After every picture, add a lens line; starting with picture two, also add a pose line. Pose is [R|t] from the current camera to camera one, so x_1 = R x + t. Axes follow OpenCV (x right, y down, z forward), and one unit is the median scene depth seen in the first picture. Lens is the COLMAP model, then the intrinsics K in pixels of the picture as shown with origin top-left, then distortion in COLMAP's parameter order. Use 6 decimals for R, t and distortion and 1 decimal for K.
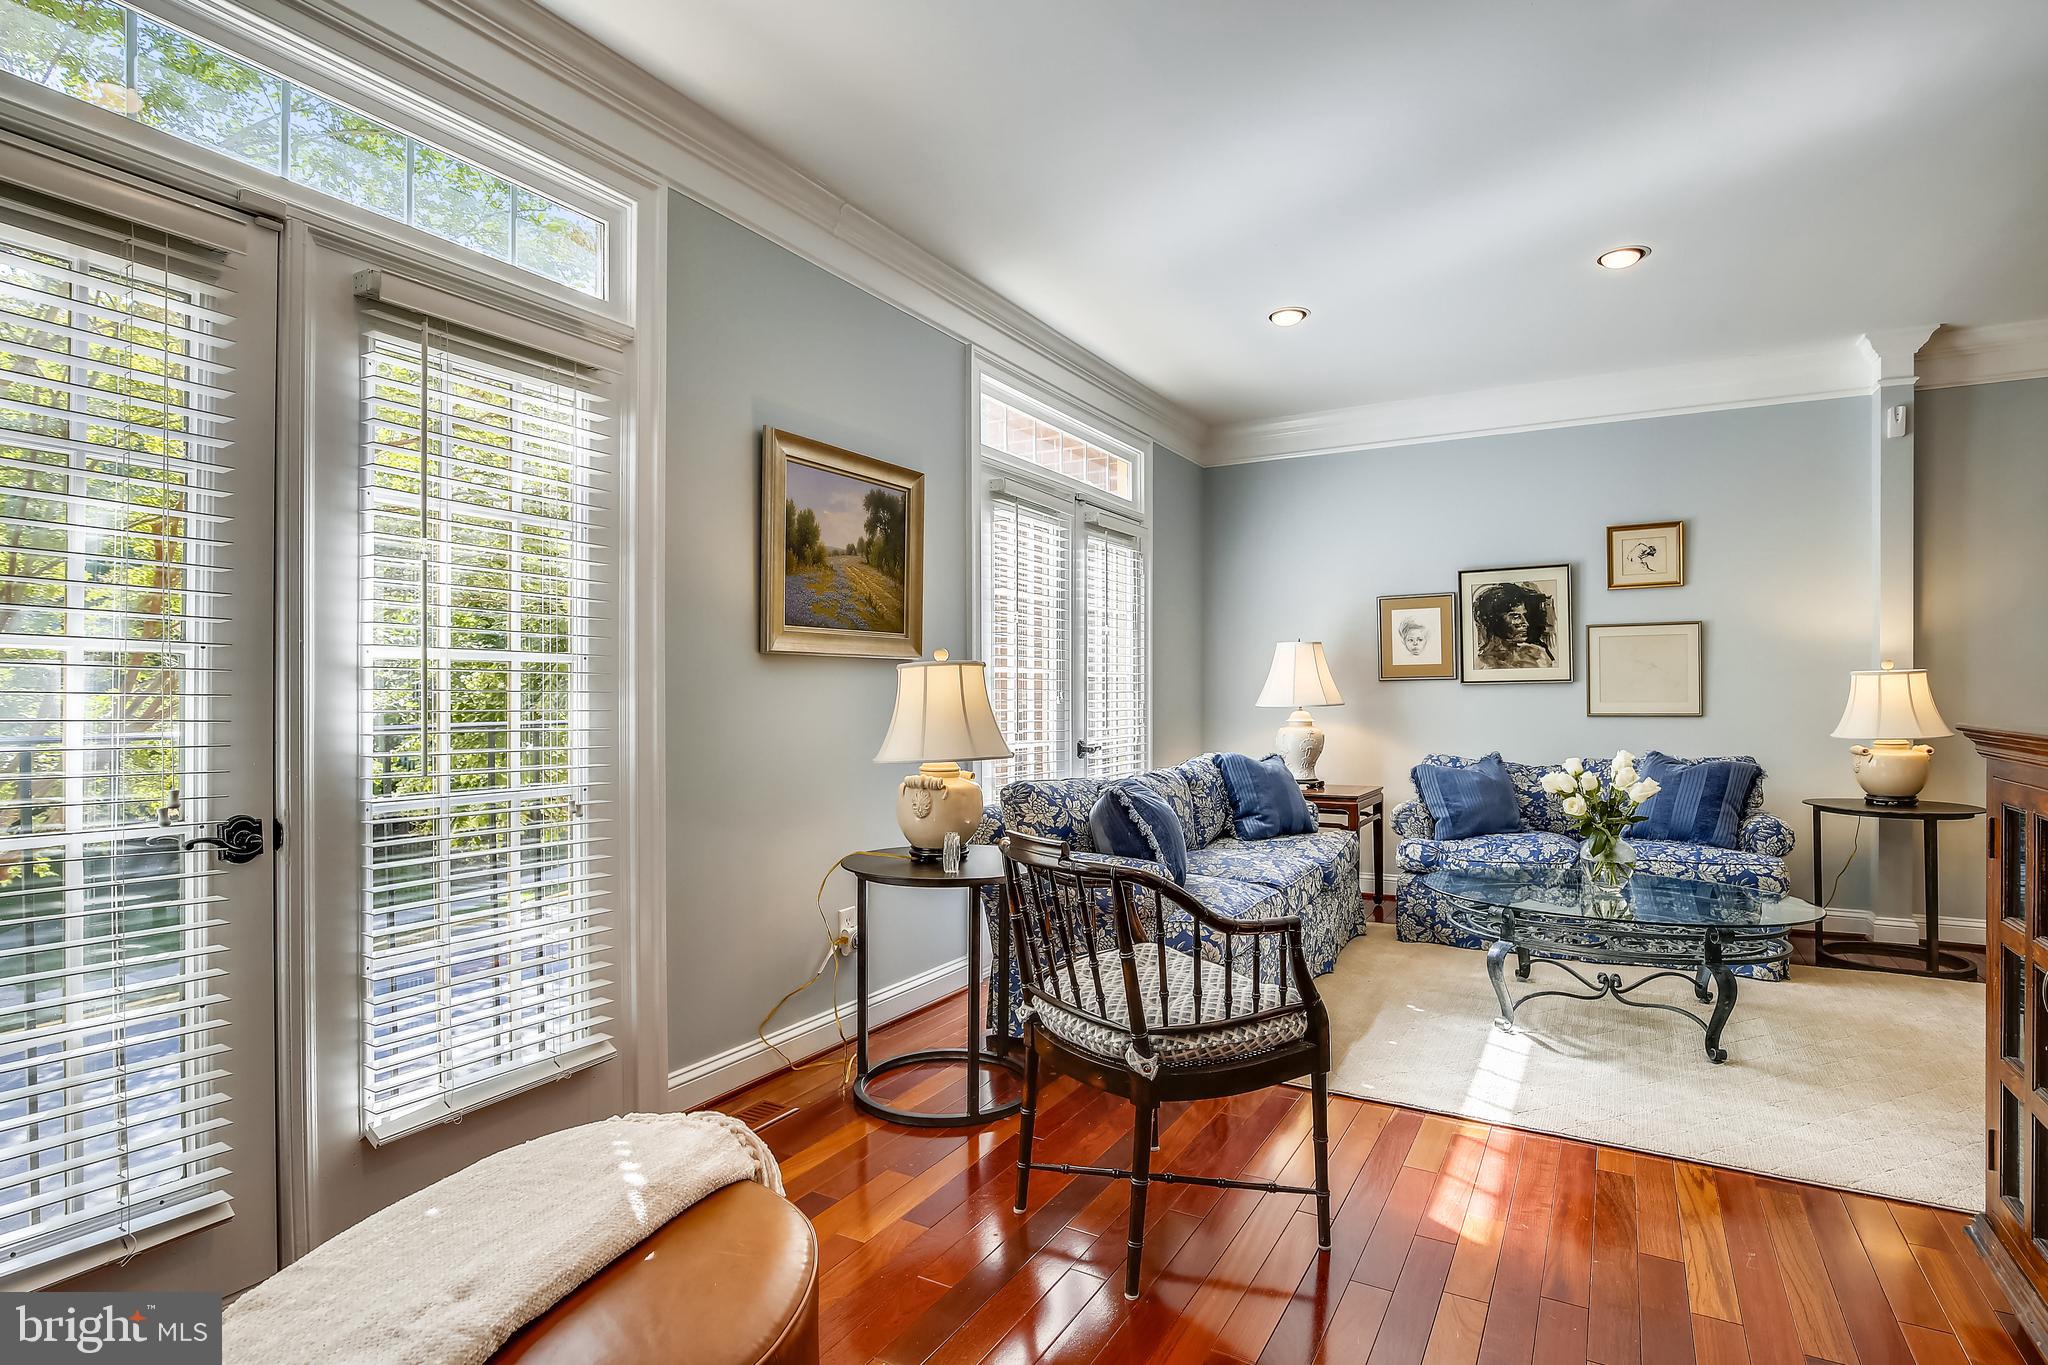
lens RADIAL K [[1050.7, 0, 1008.7], [0, 1050.7, 682.4], [0, 0, 1]] dist [-0.020645, 0.002901]
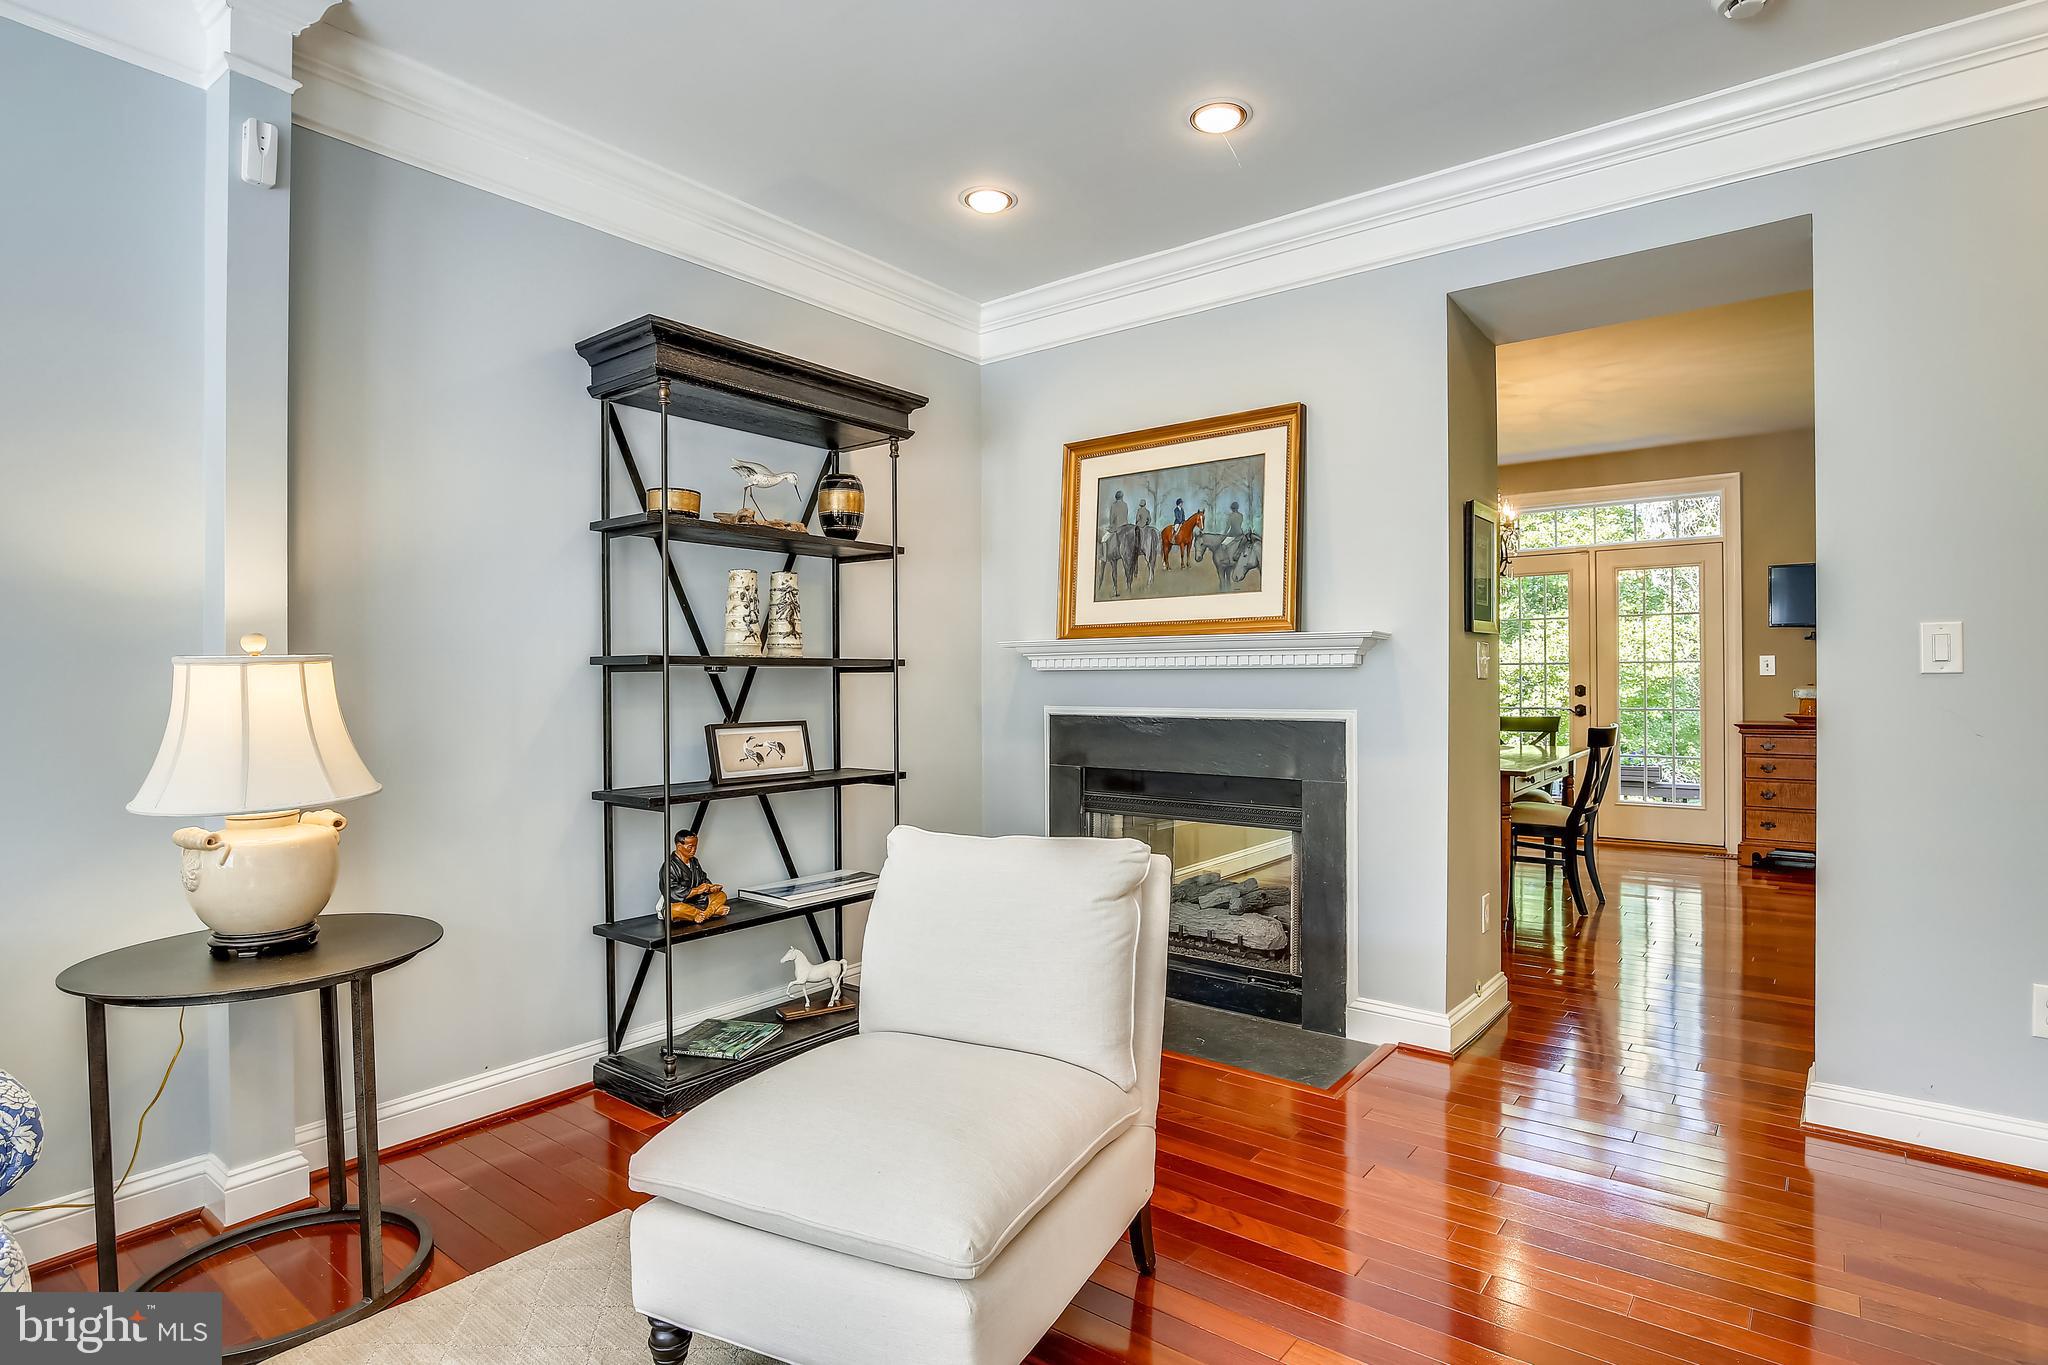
lens RADIAL K [[1050.7, 0, 1018.8], [0, 1050.7, 678.1], [0, 0, 1]] dist [-0.020645, 0.002901]
pose [[0.162450, -0.002482, 0.986714, 0.431797], [0.007532, 0.999971, 0.001275, 0.000384], [-0.986688, 0.007225, 0.162464, 0.568348]]
